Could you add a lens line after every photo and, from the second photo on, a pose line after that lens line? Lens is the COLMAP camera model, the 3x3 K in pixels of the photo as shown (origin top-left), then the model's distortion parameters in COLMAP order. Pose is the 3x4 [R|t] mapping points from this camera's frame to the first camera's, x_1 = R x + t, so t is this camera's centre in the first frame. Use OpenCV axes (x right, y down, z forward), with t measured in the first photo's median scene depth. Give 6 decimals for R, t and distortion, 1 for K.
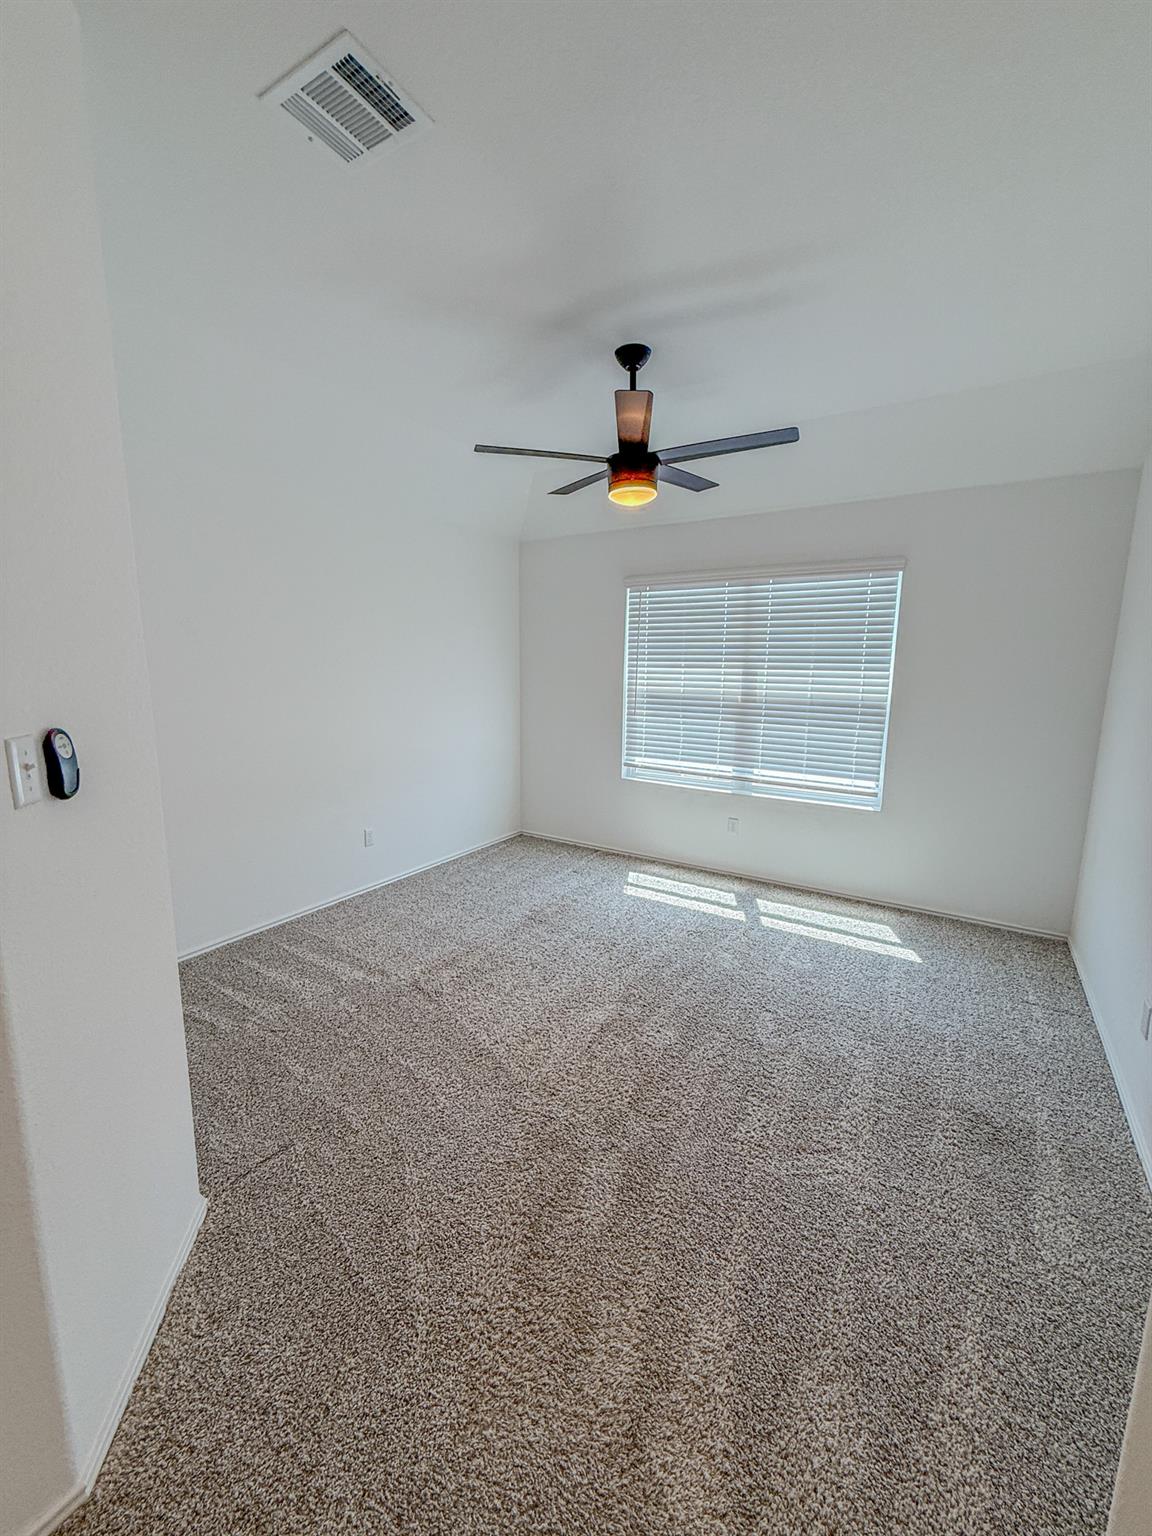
lens RADIAL K [[618.0, 0, 573.4], [0, 618.0, 767.3], [0, 0, 1]] dist [-0.000174, 0.000727]
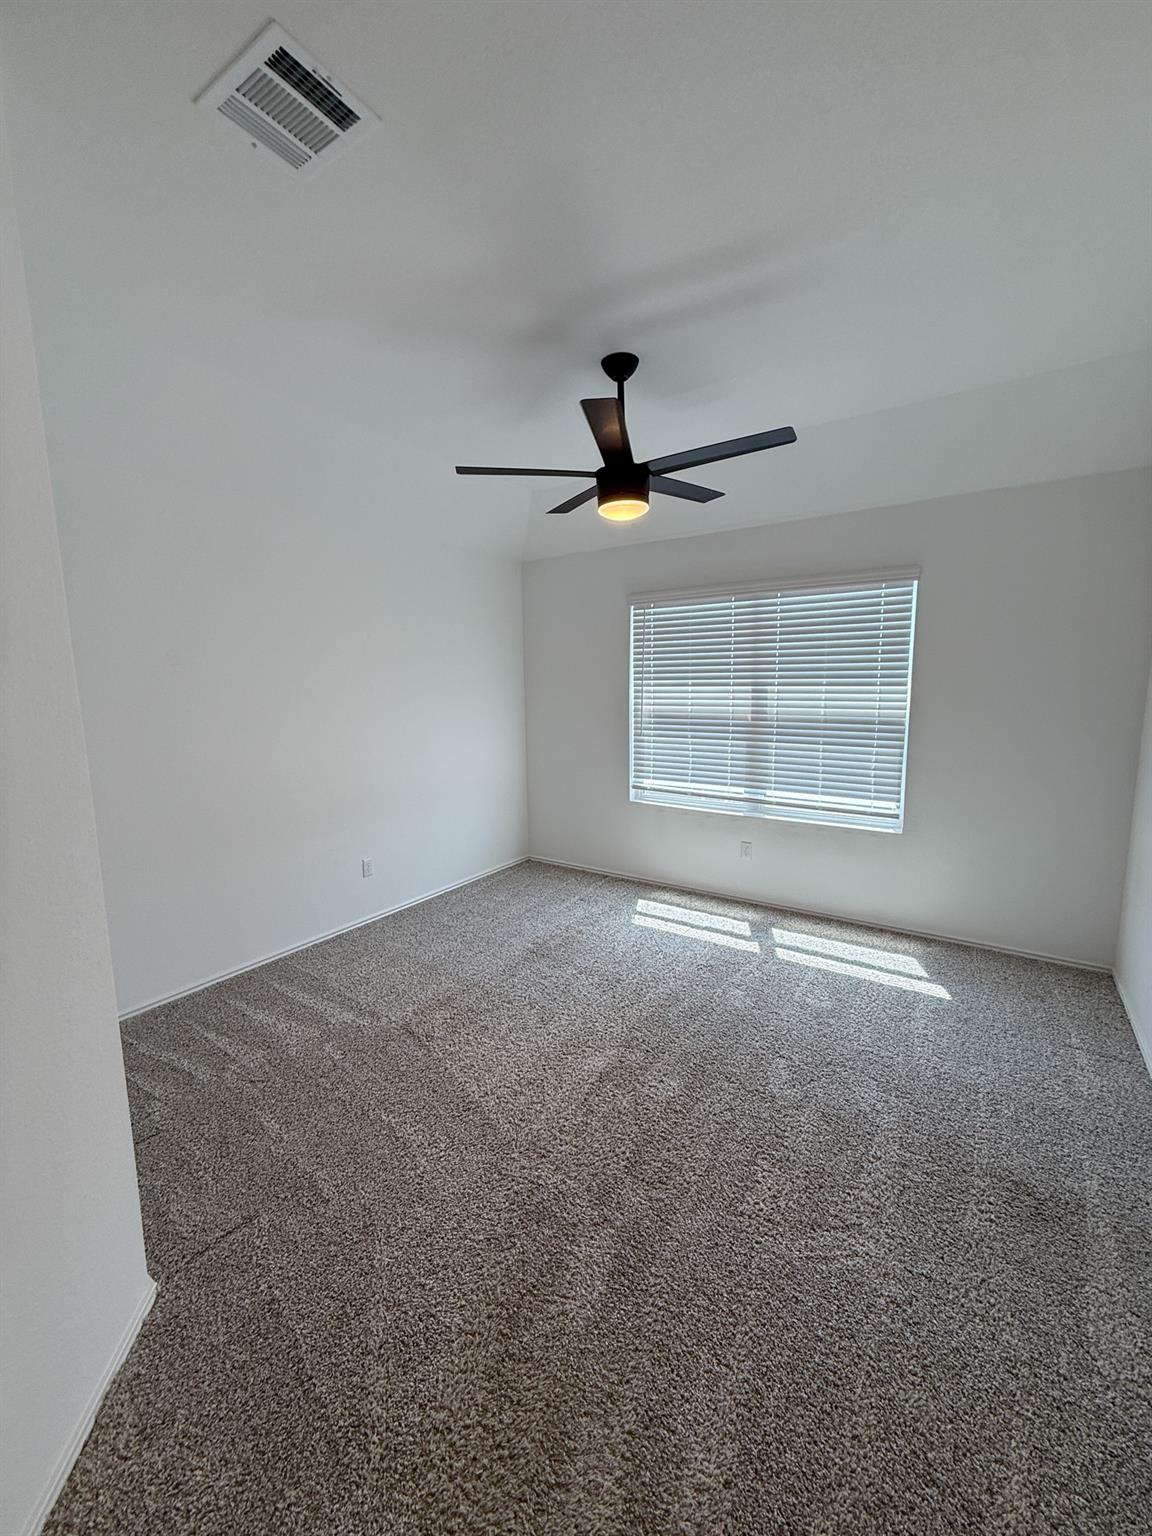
lens RADIAL K [[618.0, 0, 573.4], [0, 618.0, 767.3], [0, 0, 1]] dist [-0.000174, 0.000727]
pose [[0.999249, -0.017901, -0.034365, 0.064648], [0.016951, 0.999472, -0.027713, -0.026627], [0.034843, 0.027109, 0.999025, 0.082515]]
